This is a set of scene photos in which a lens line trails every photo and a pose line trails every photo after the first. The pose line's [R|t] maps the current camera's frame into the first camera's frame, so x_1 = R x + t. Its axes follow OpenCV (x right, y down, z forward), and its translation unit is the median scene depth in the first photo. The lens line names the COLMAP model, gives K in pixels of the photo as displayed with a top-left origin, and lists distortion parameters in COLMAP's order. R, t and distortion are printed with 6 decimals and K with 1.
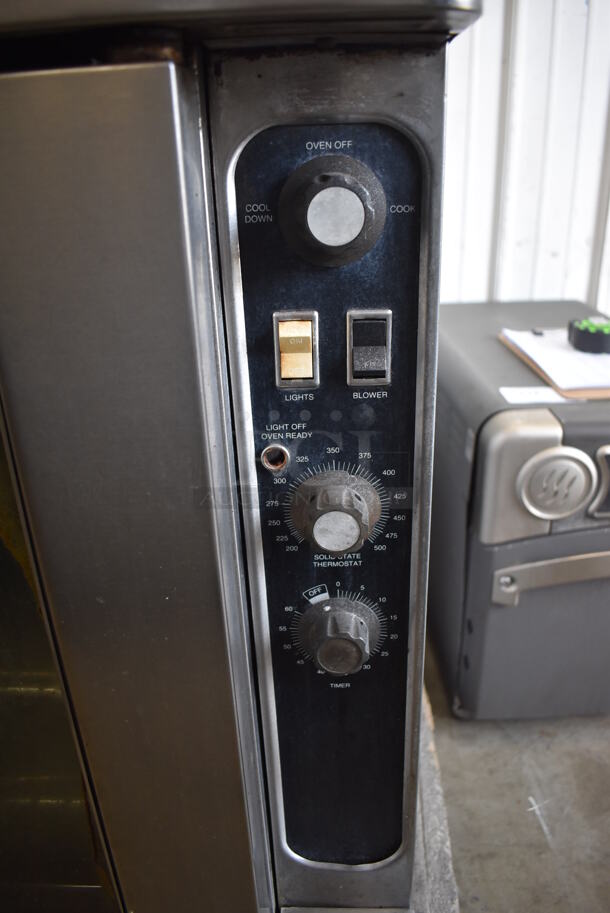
lens RADIAL K [[701.0, 0, 305.0], [0, 701.0, 456.5], [0, 0, 1]] dist [-0.104149, 0.000550]
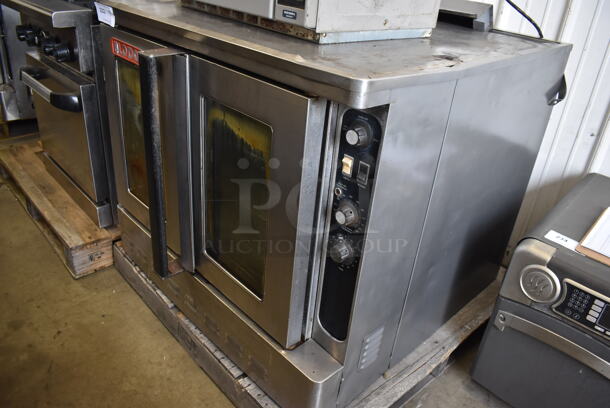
lens RADIAL K [[468.4, 0, 305.0], [0, 468.4, 204.0], [0, 0, 1]] dist [-0.104149, 0.000550]
pose [[0.688232, 0.421937, -0.590175, 1.263346], [-0.390647, 0.901011, 0.188613, -0.323904], [0.611336, 0.100741, 0.784933, -0.946857]]
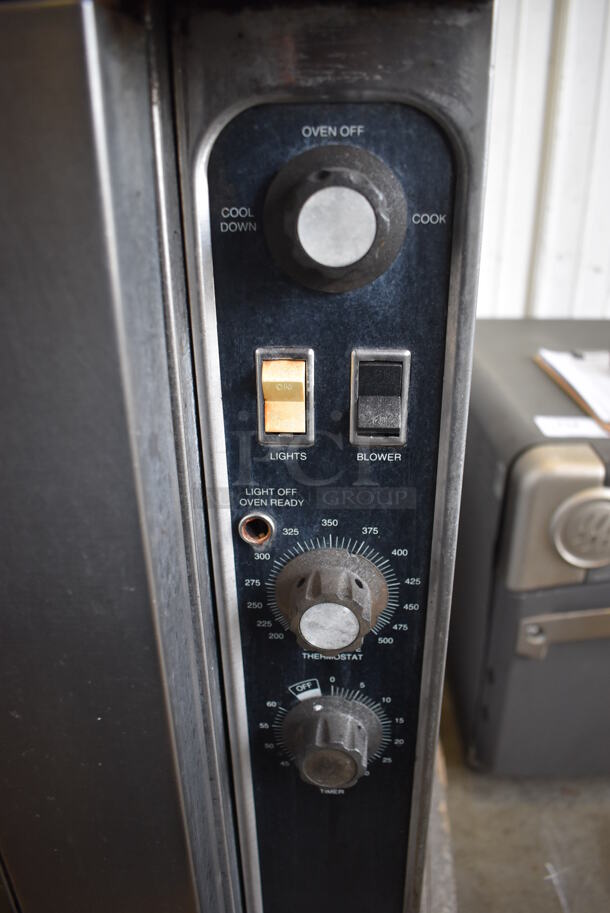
lens RADIAL K [[698.0, 0, 305.0], [0, 698.0, 456.5], [0, 0, 1]] dist [-0.103226, -0.000081]
pose [[0.998500, 0.039916, -0.037474, 0.038641], [-0.040040, 0.999195, -0.002564, -0.080135], [0.037341, 0.004060, 0.999294, 0.214084]]
